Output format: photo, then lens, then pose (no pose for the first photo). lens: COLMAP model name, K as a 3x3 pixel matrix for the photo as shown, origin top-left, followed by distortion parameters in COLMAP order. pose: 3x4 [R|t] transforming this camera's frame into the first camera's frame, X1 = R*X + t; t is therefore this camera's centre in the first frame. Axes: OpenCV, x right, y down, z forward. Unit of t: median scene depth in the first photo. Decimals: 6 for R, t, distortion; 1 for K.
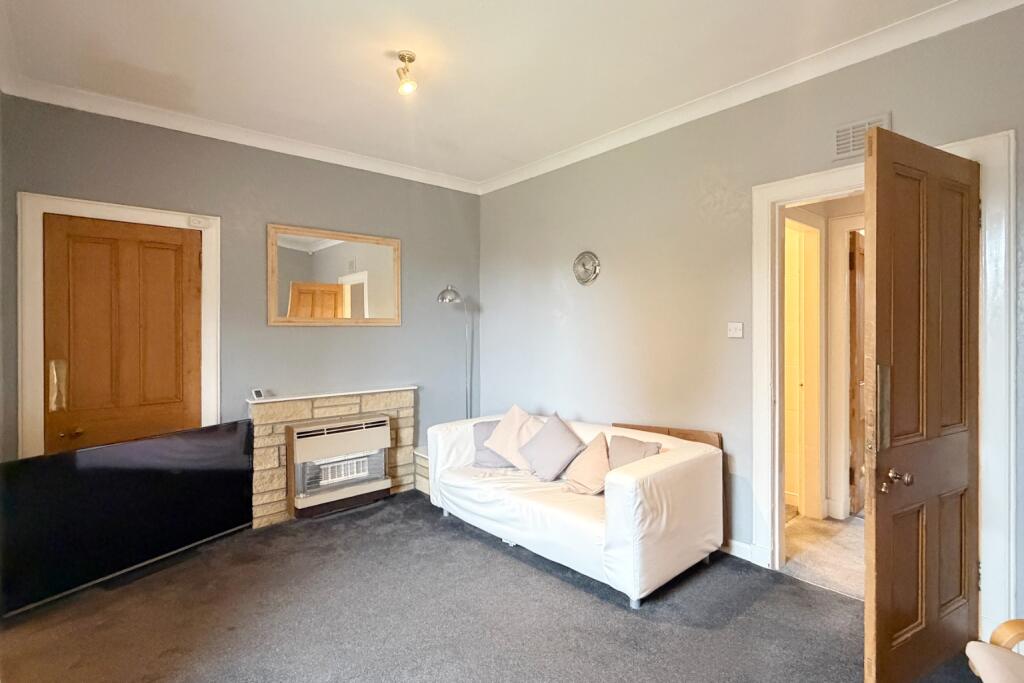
lens RADIAL K [[502.5, 0, 514.9], [0, 502.5, 325.5], [0, 0, 1]] dist [0.000545, 0.000231]
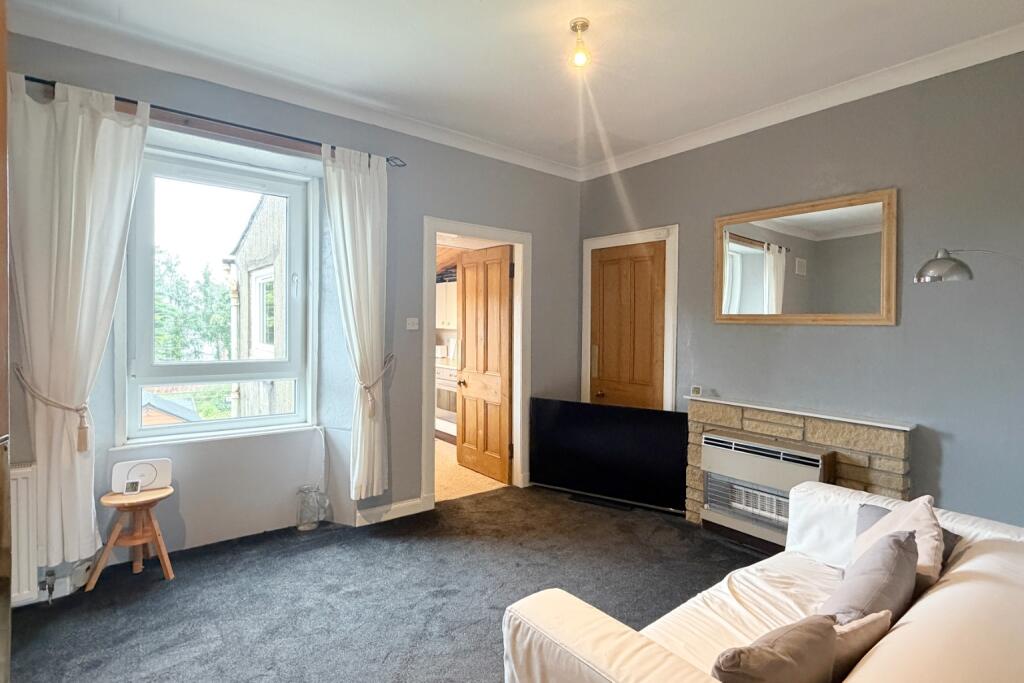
lens RADIAL K [[502.5, 0, 514.9], [0, 502.5, 325.5], [0, 0, 1]] dist [0.000545, 0.000231]
pose [[-0.057731, 0.008058, -0.998300, 0.506332], [-0.009232, 0.999920, 0.008605, -0.000038], [0.998290, 0.009713, -0.057652, 0.676100]]
